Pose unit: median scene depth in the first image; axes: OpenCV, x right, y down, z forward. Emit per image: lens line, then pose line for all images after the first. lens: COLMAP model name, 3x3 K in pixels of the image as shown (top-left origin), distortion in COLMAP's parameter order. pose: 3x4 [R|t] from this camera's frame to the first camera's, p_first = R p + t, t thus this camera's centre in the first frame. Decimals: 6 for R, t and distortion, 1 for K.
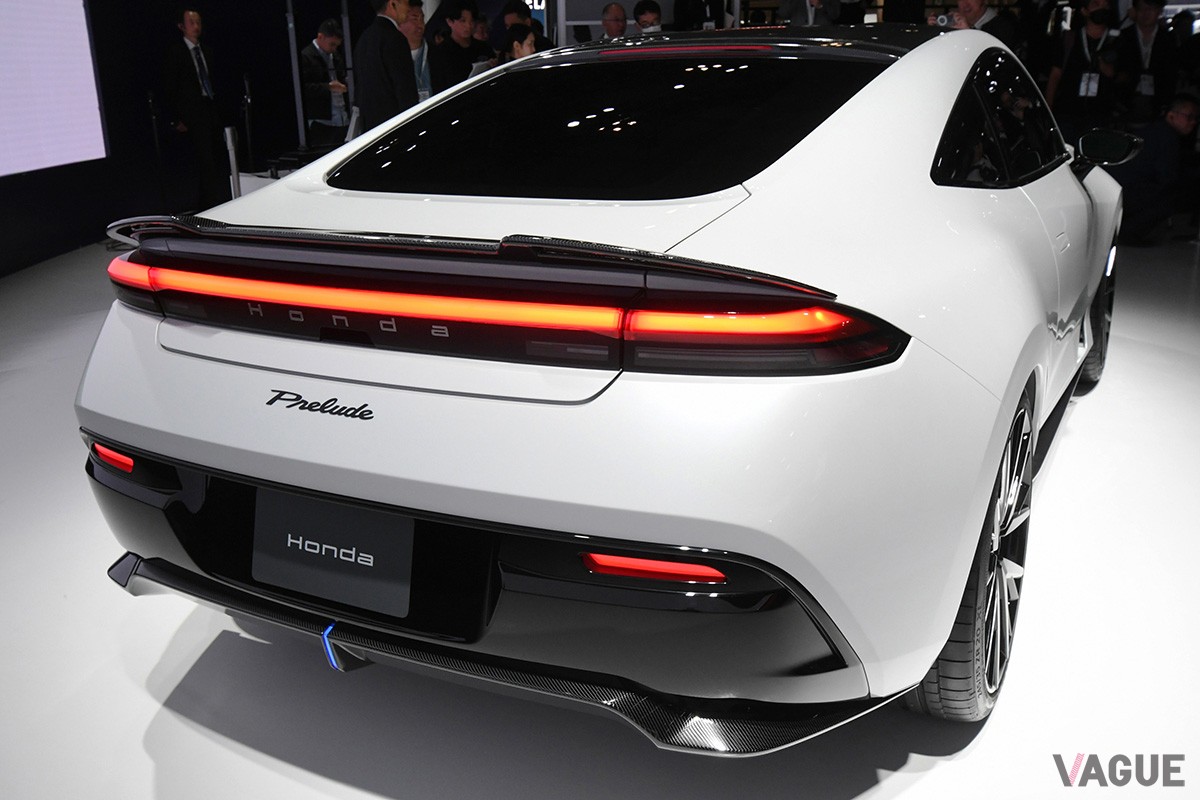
lens RADIAL K [[1104.1, 0, 592.9], [0, 1104.1, 389.2], [0, 0, 1]] dist [-0.017388, 0.010233]
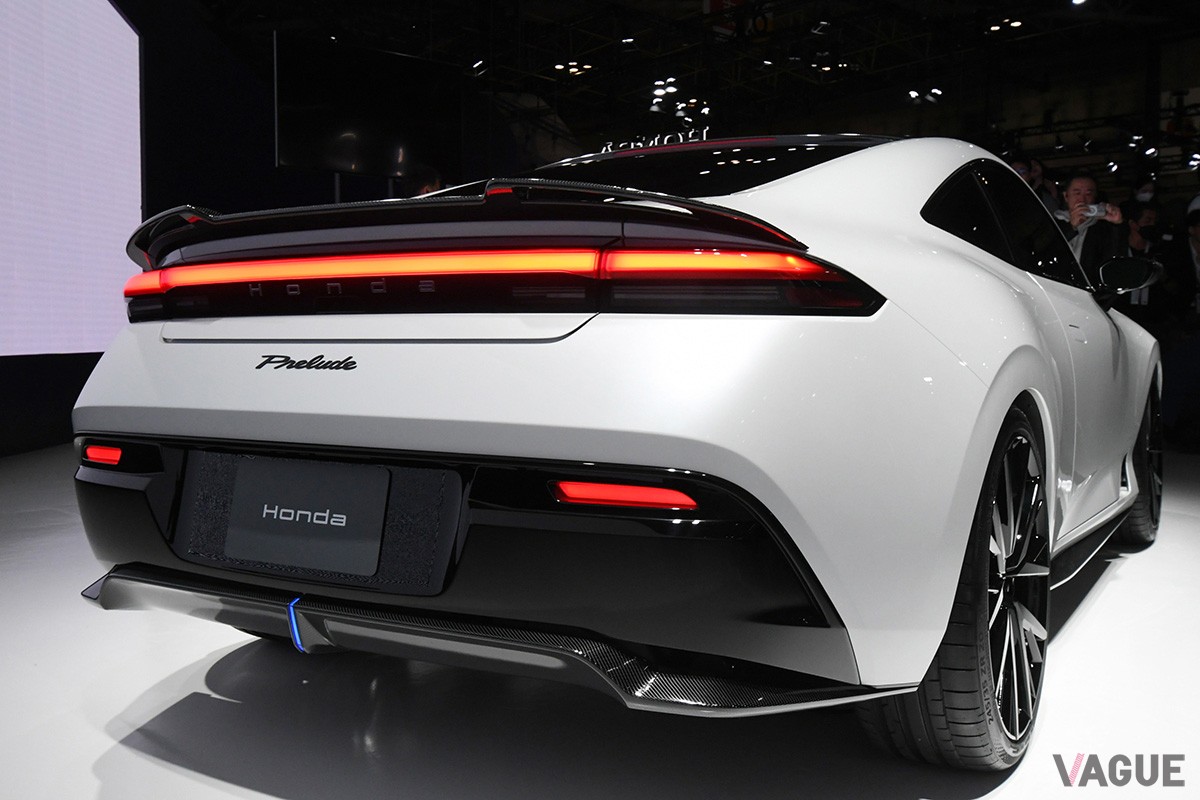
lens RADIAL K [[1168.1, 0, 593.8], [0, 1168.1, 353.2], [0, 0, 1]] dist [-0.013068, 0.000000]
pose [[0.998875, 0.019396, -0.043276, 0.063274], [-0.029987, 0.965273, -0.259515, 0.273115], [0.036739, 0.260521, 0.964769, -0.034148]]
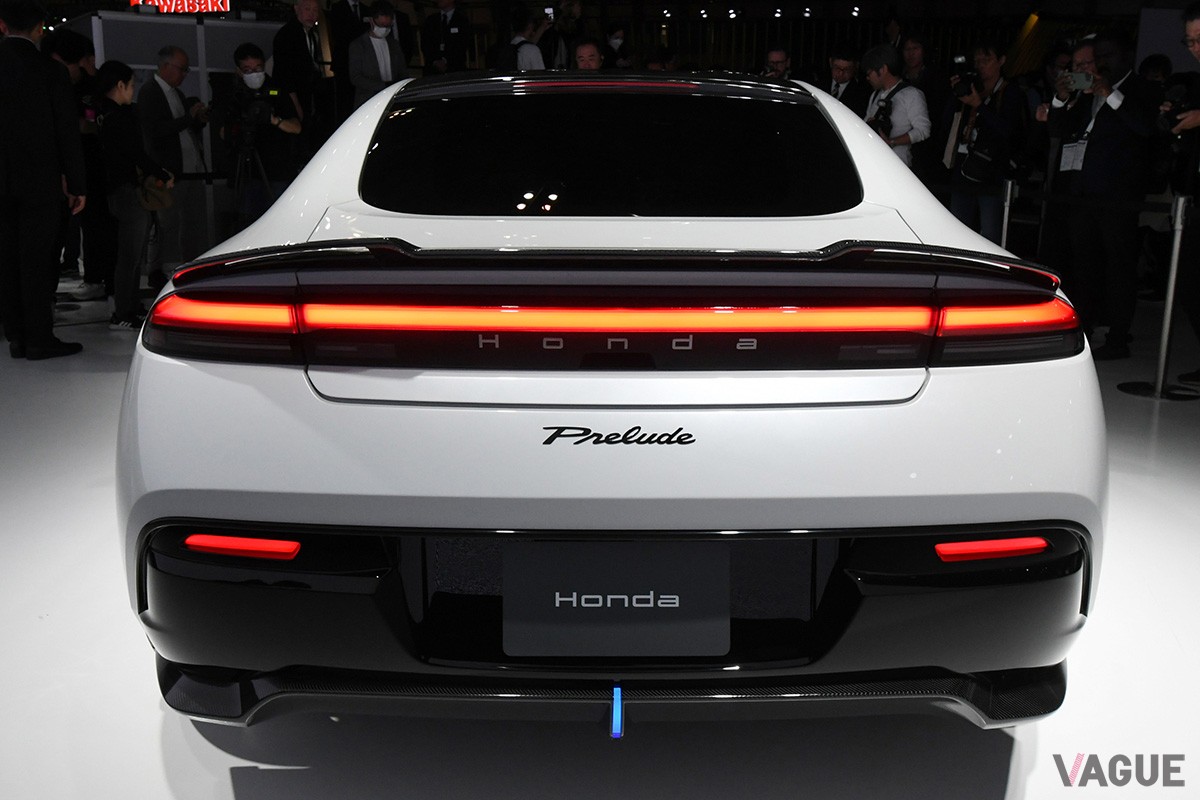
lens RADIAL K [[1149.2, 0, 598.0], [0, 1149.2, 346.6], [0, 0, 1]] dist [-0.022944, 0.000000]
pose [[0.877986, -0.062692, 0.474563, -0.693190], [0.109216, 0.991473, -0.071082, 0.006541], [-0.466061, 0.114239, 0.877347, 0.168668]]
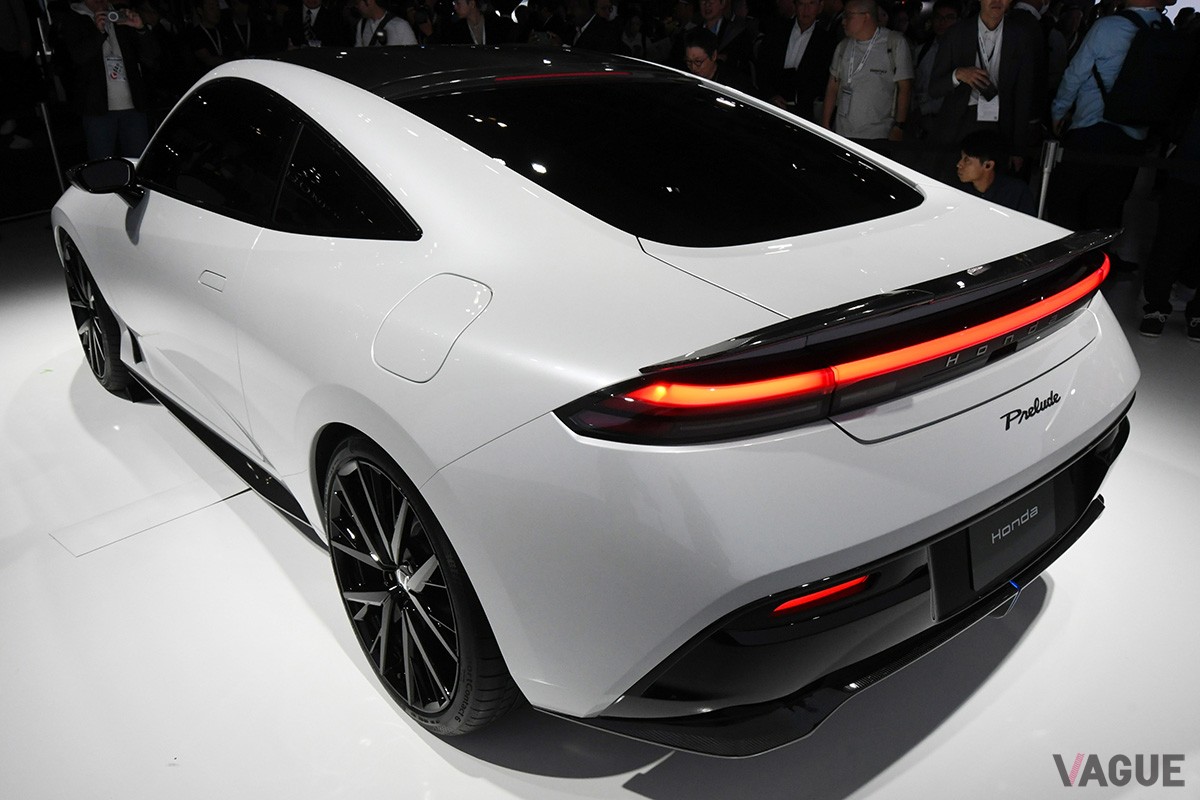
lens RADIAL K [[943.1, 0, 608.3], [0, 943.1, 393.4], [0, 0, 1]] dist [-0.003767, 0.001217]
pose [[0.355861, -0.331771, 0.873665, -1.279620], [0.251345, 0.934394, 0.252455, -0.369584], [-0.900105, 0.129752, 0.415903, 0.968665]]
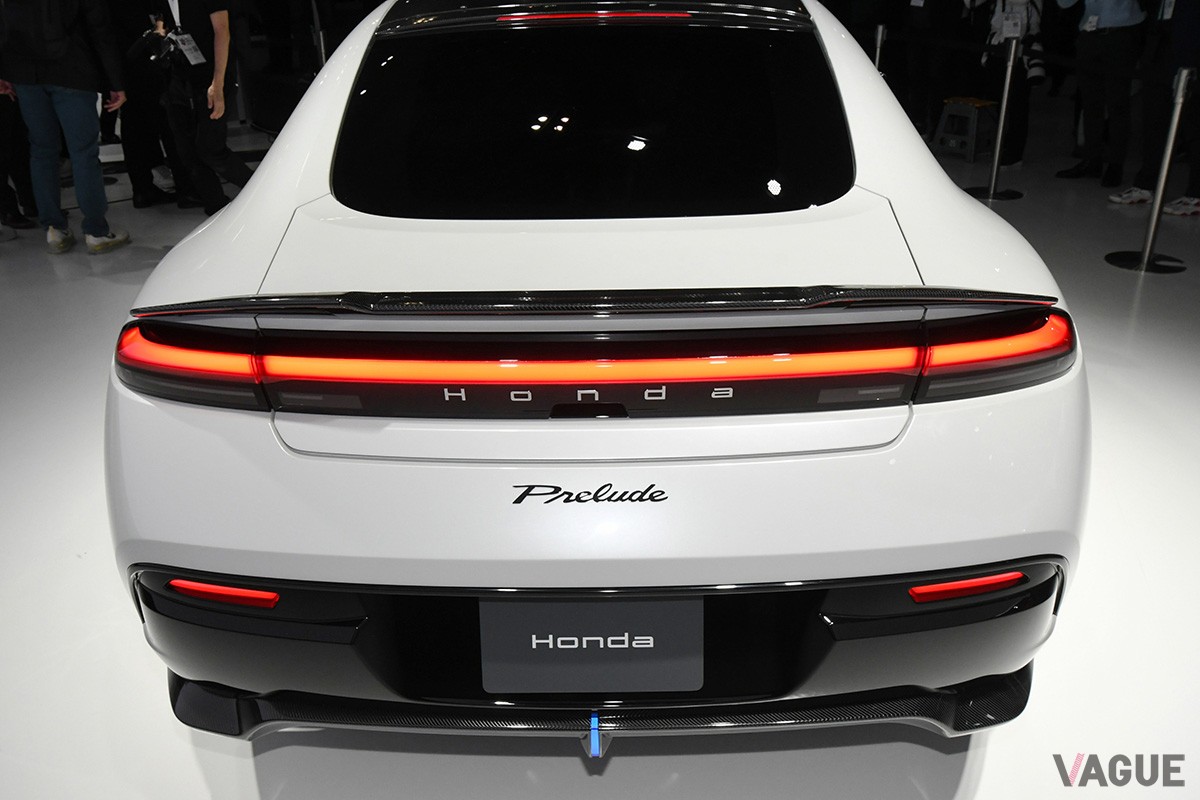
lens RADIAL K [[1038.5, 0, 600.5], [0, 1038.5, 399.7], [0, 0, 1]] dist [-0.007218, -0.032689]
pose [[0.885384, -0.178668, 0.429153, -0.575357], [0.125644, 0.980804, 0.149119, -0.180679], [-0.447558, -0.078107, 0.890837, 0.251263]]
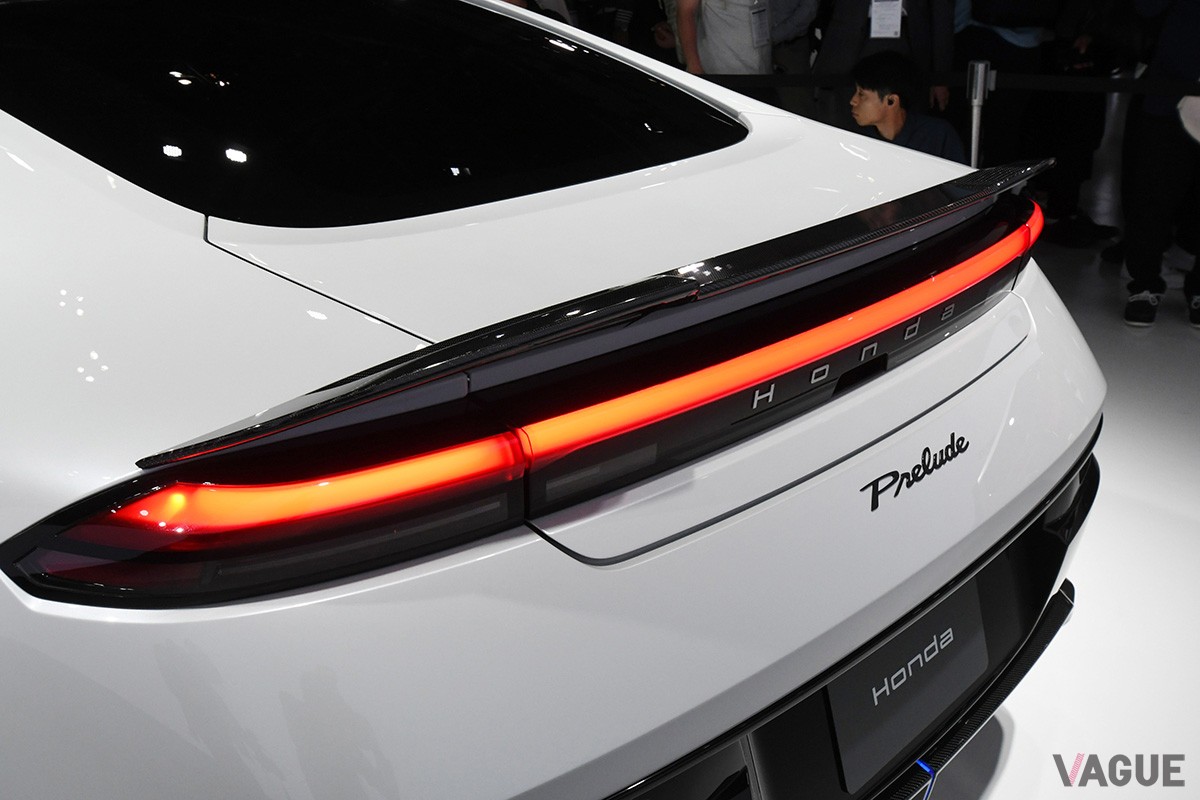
lens RADIAL K [[1223.2, 0, 585.7], [0, 1223.2, 381.4], [0, 0, 1]] dist [-0.003319, 0.000000]
pose [[0.261814, -0.310151, 0.913926, -0.973953], [0.300478, 0.926087, 0.228200, -0.270528], [-0.917151, 0.214869, 0.335656, 0.905386]]
